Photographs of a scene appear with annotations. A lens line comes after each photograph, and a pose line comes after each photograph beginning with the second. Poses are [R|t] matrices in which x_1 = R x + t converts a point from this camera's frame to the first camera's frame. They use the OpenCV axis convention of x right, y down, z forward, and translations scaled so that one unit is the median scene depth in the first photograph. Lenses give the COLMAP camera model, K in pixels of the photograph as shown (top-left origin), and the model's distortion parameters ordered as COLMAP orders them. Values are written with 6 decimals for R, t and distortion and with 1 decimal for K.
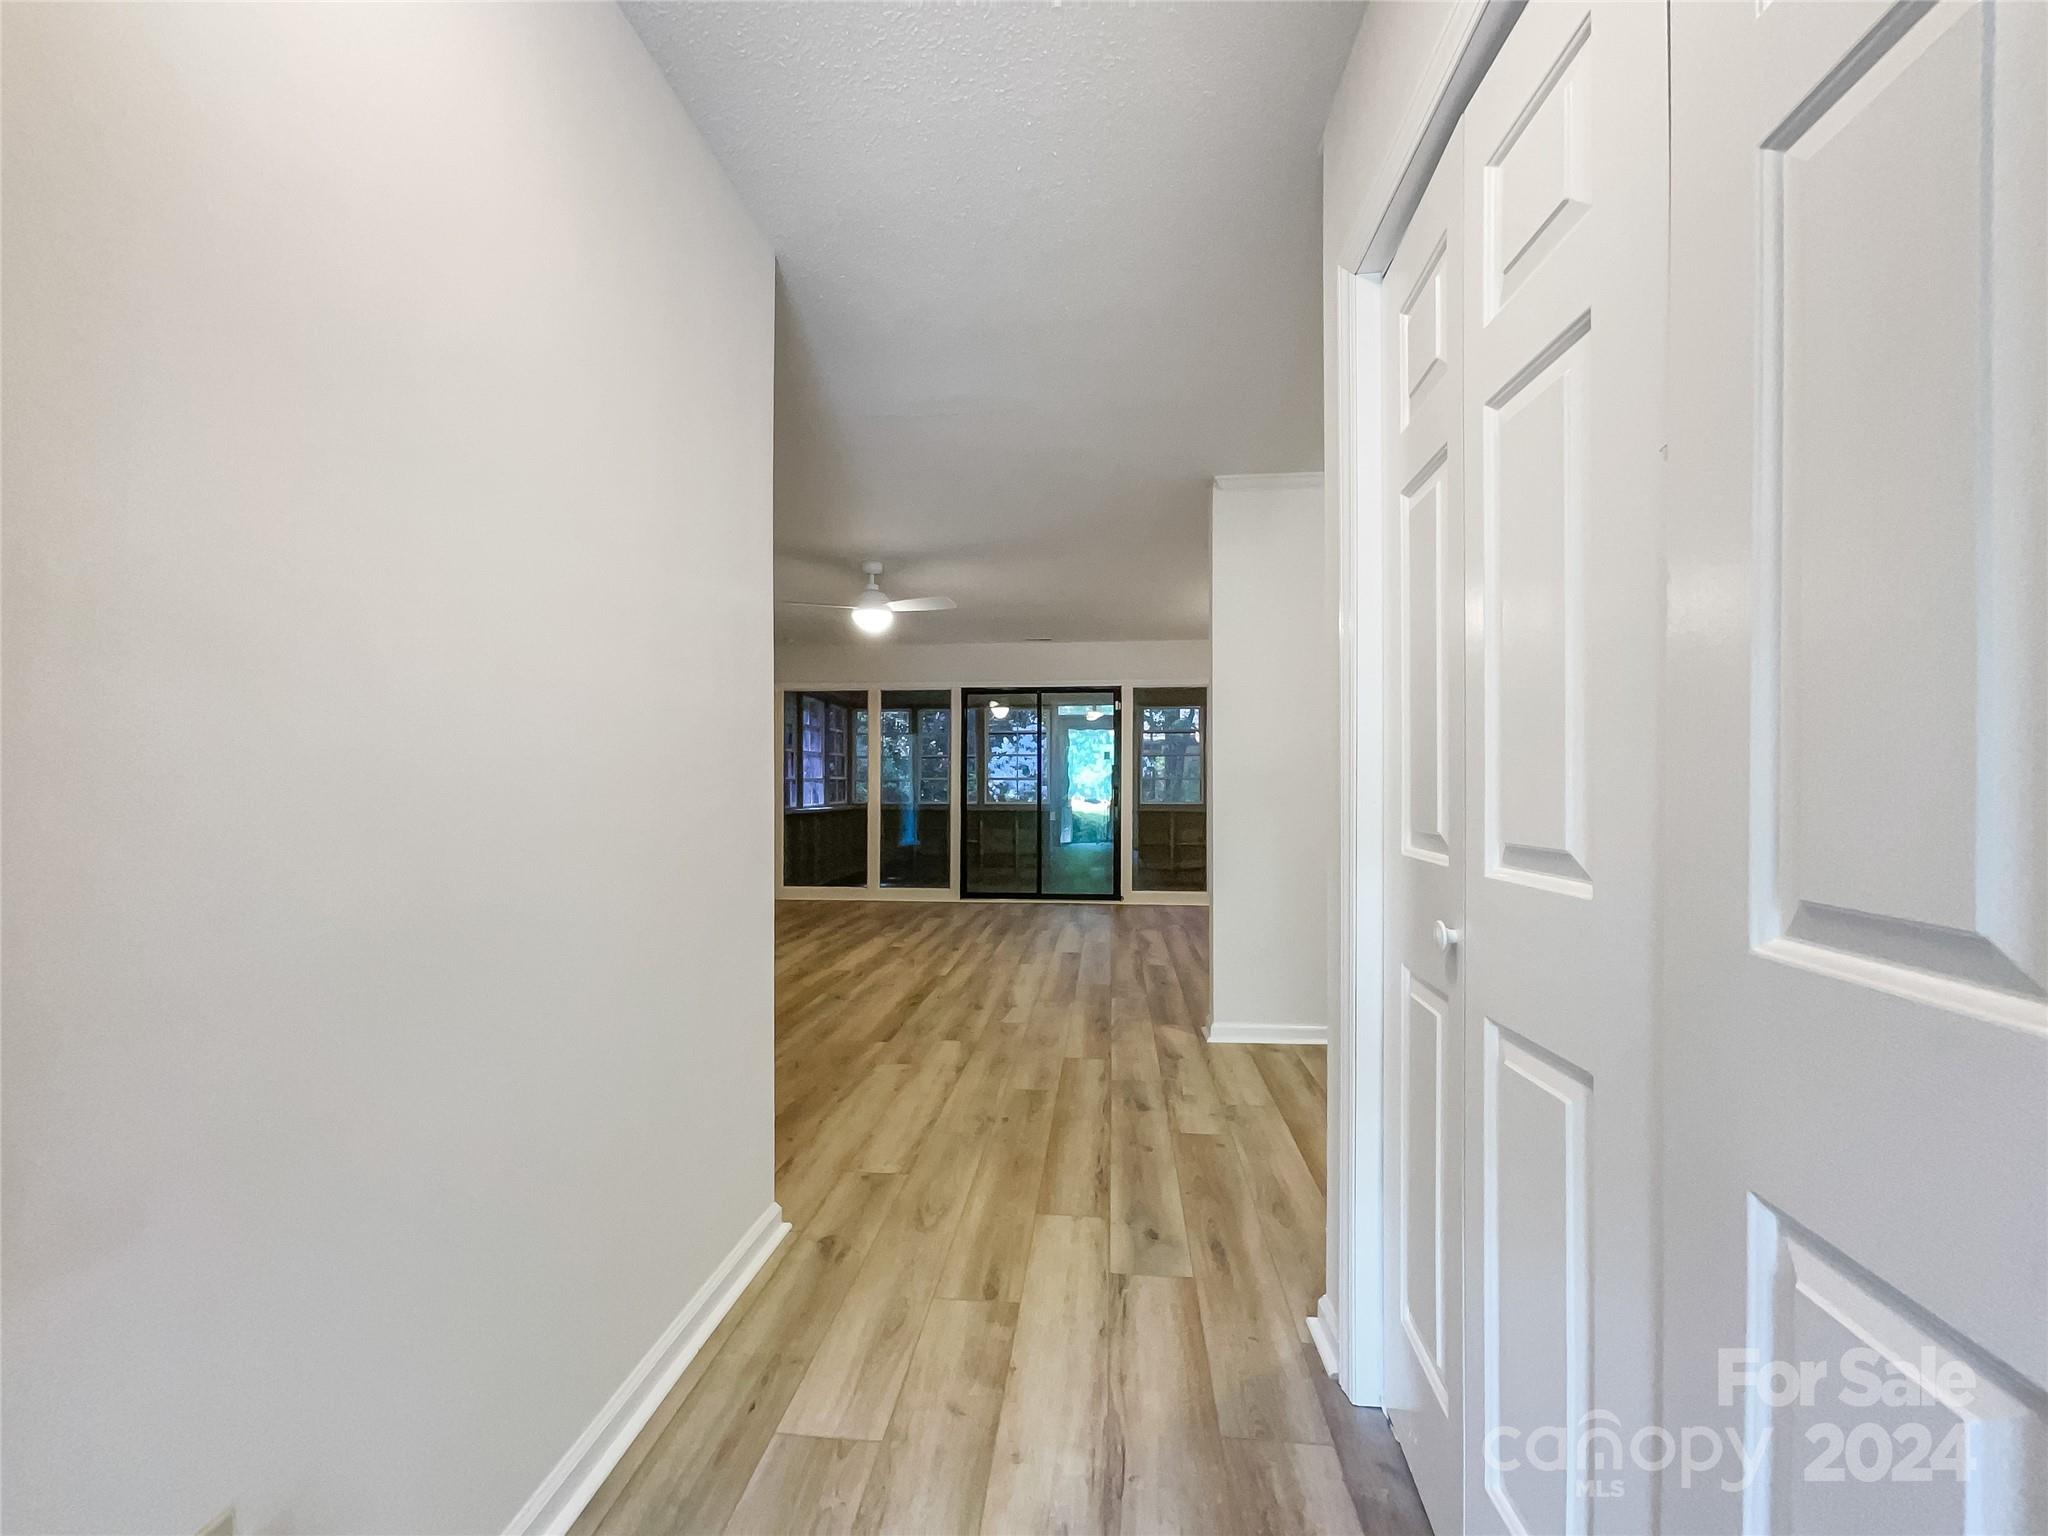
lens RADIAL K [[823.1, 0, 1025.1], [0, 823.1, 776.3], [0, 0, 1]] dist [-0.001087, -0.000099]
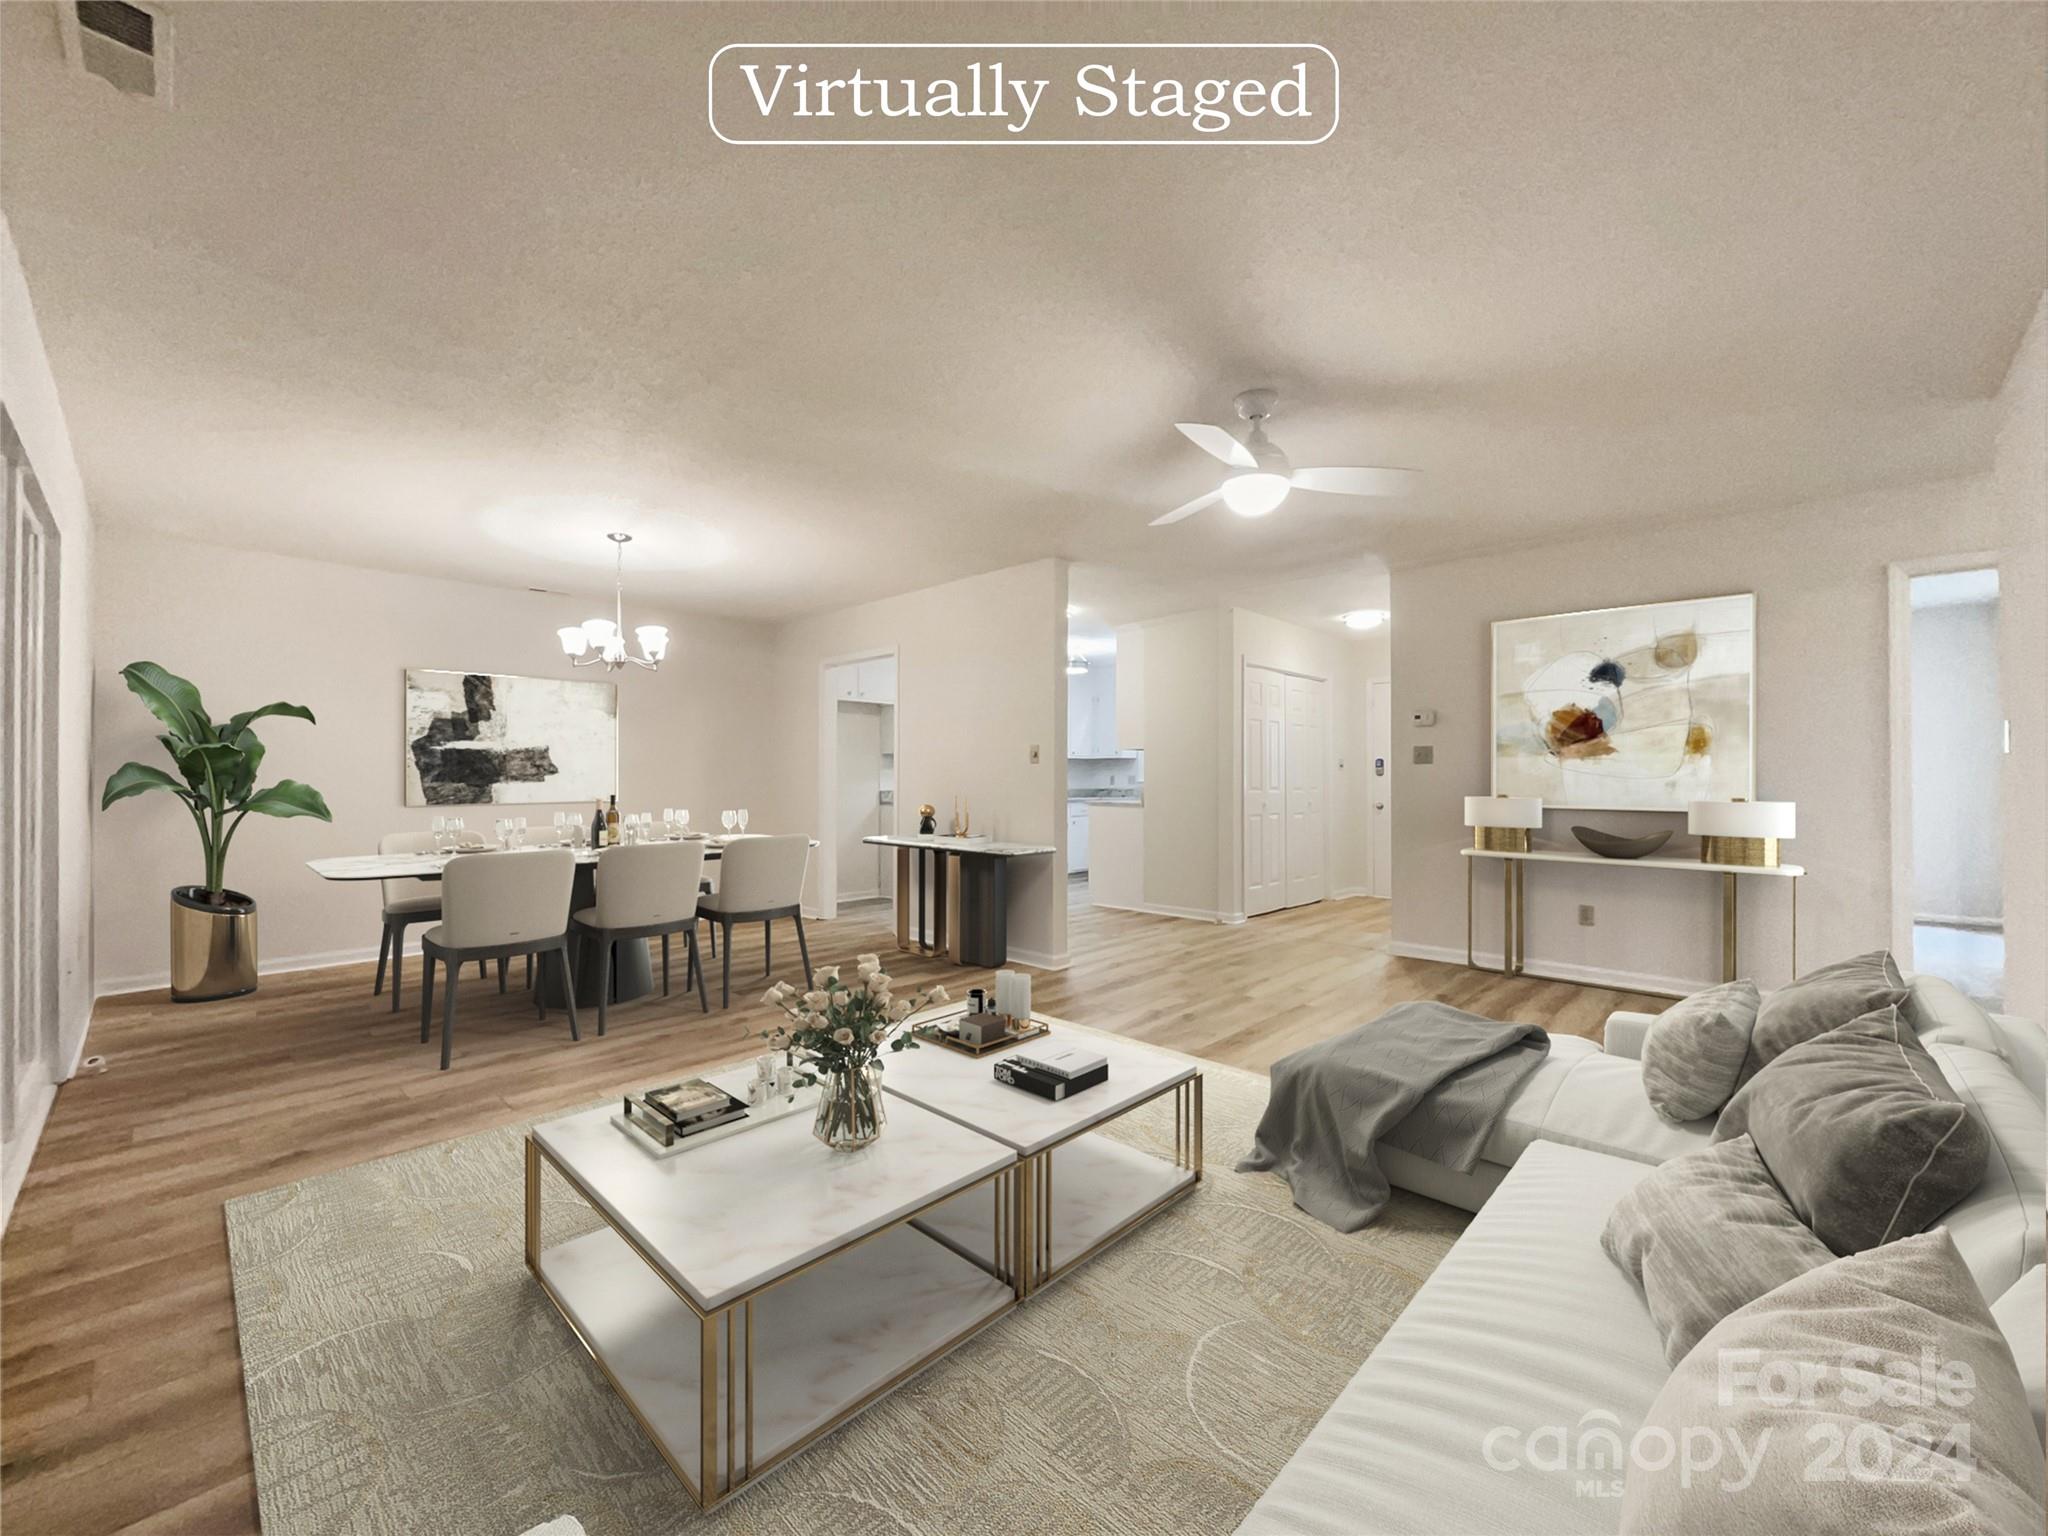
lens RADIAL K [[825.8, 0, 1026.8], [0, 825.8, 782.3], [0, 0, 1]] dist [-0.001085, -0.000001]
pose [[-0.790042, -0.001397, 0.613051, -0.345560], [-0.003920, 0.999988, -0.002773, 0.010663], [-0.613040, -0.004594, -0.790039, 1.307651]]
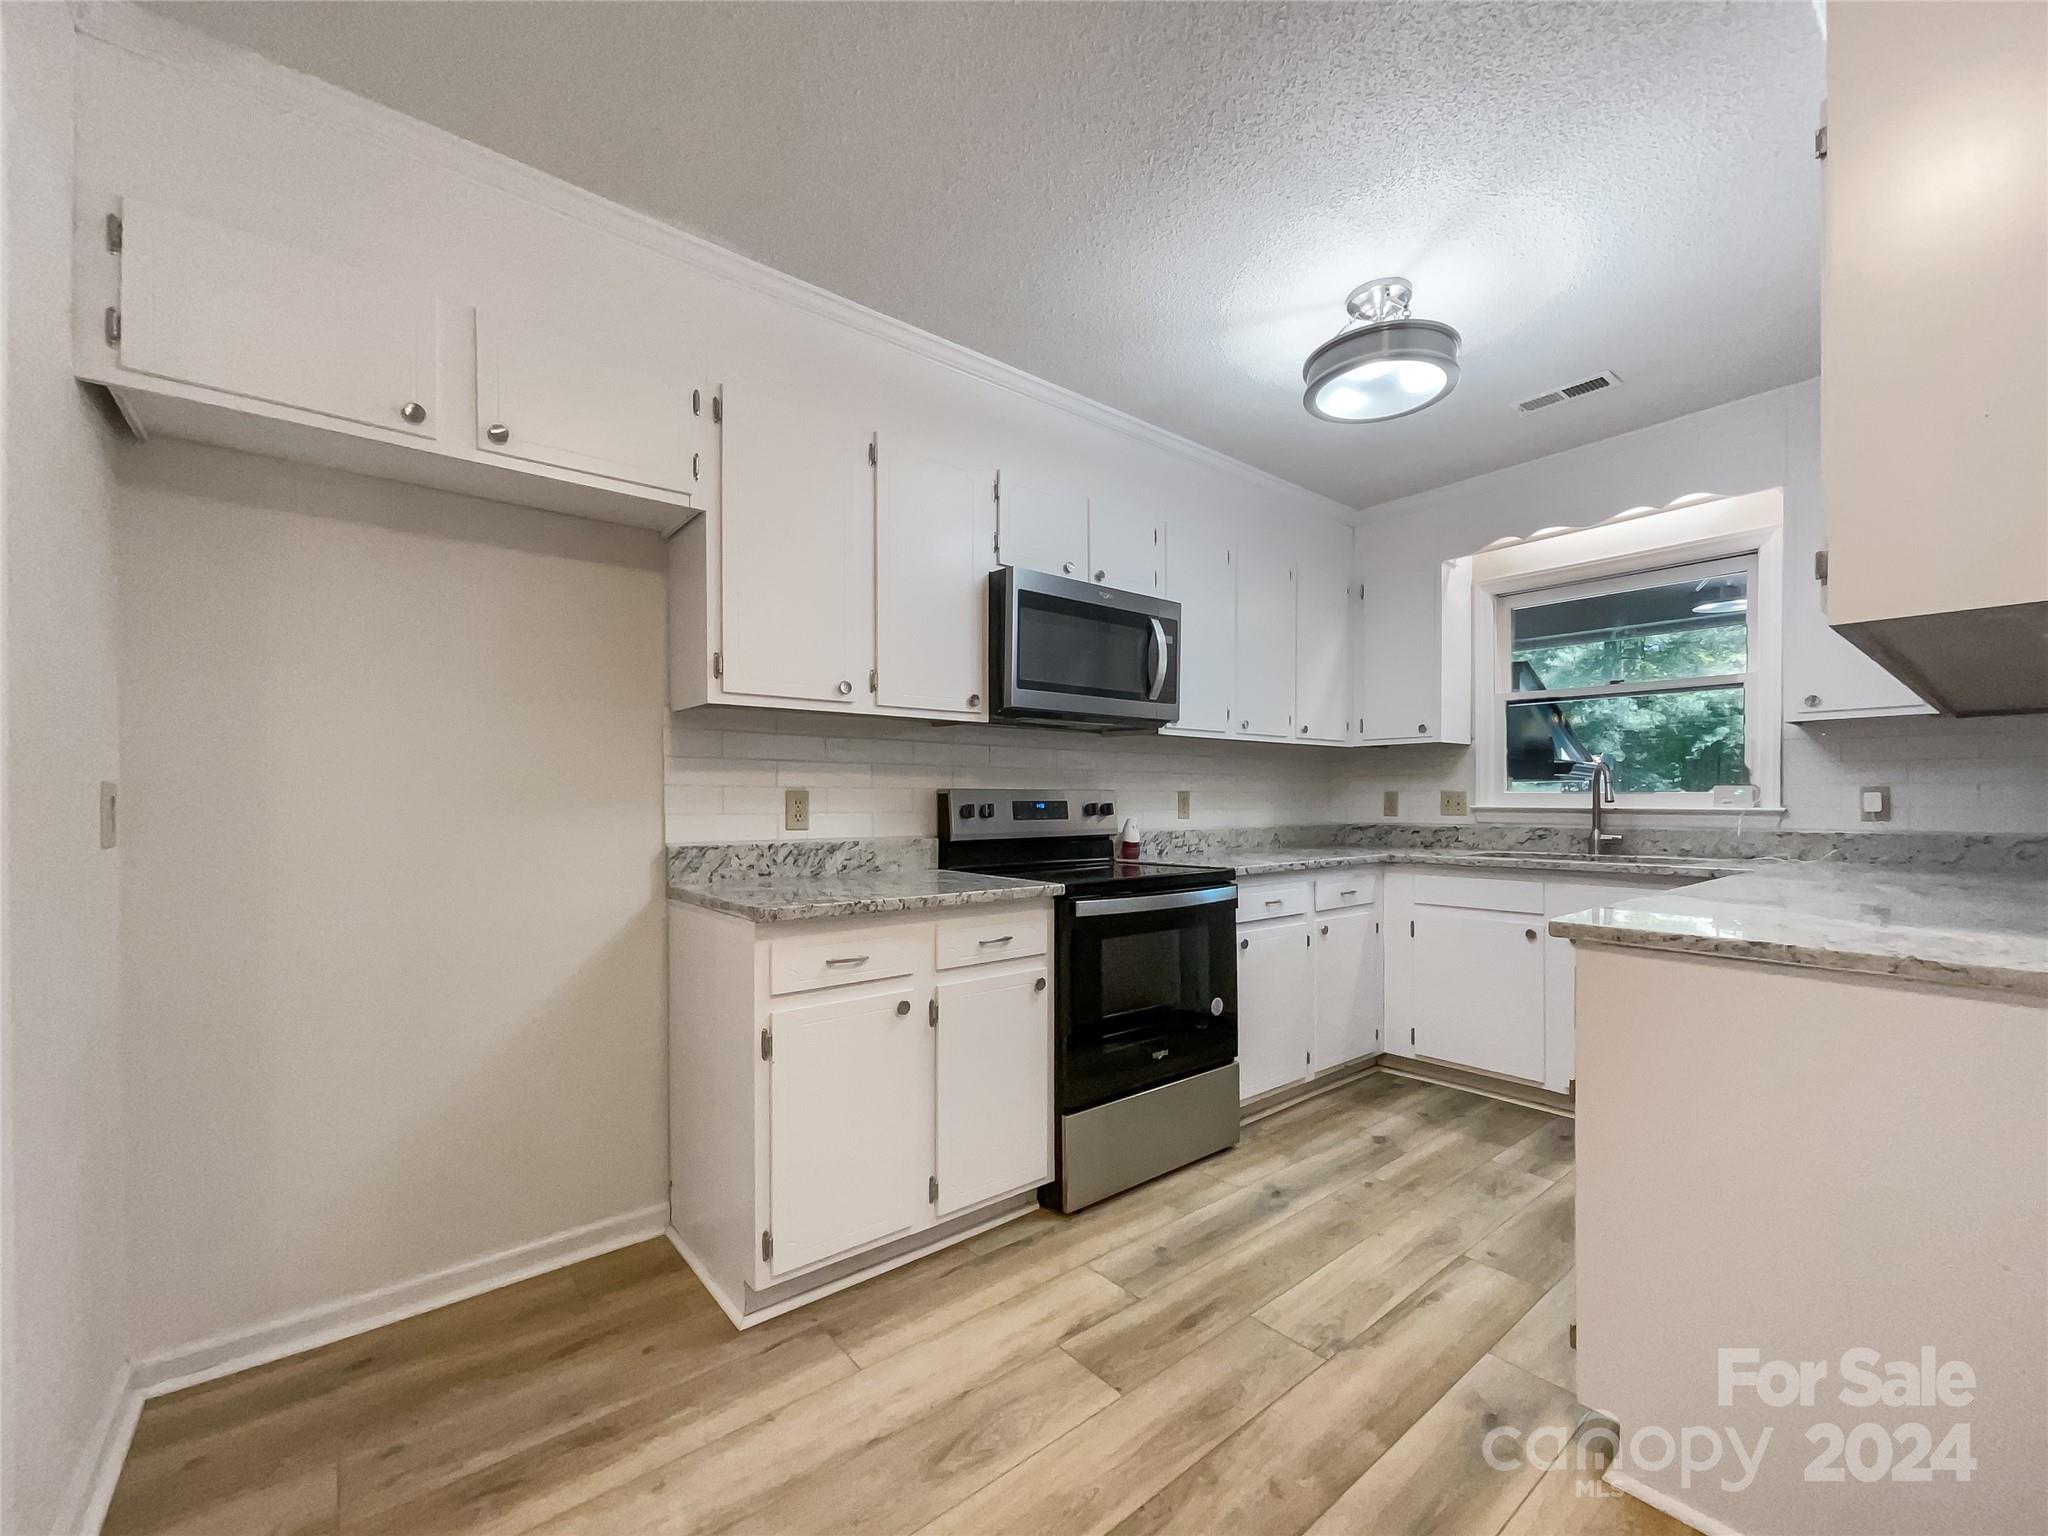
lens RADIAL K [[833.5, 0, 1021.3], [0, 833.5, 810.8], [0, 0, 1]] dist [-0.000656, -0.000081]
pose [[-0.705557, -0.006658, 0.708622, 0.300092], [-0.003135, 0.999975, 0.006274, 0.003123], [-0.708646, 0.002205, -0.705560, 0.544067]]
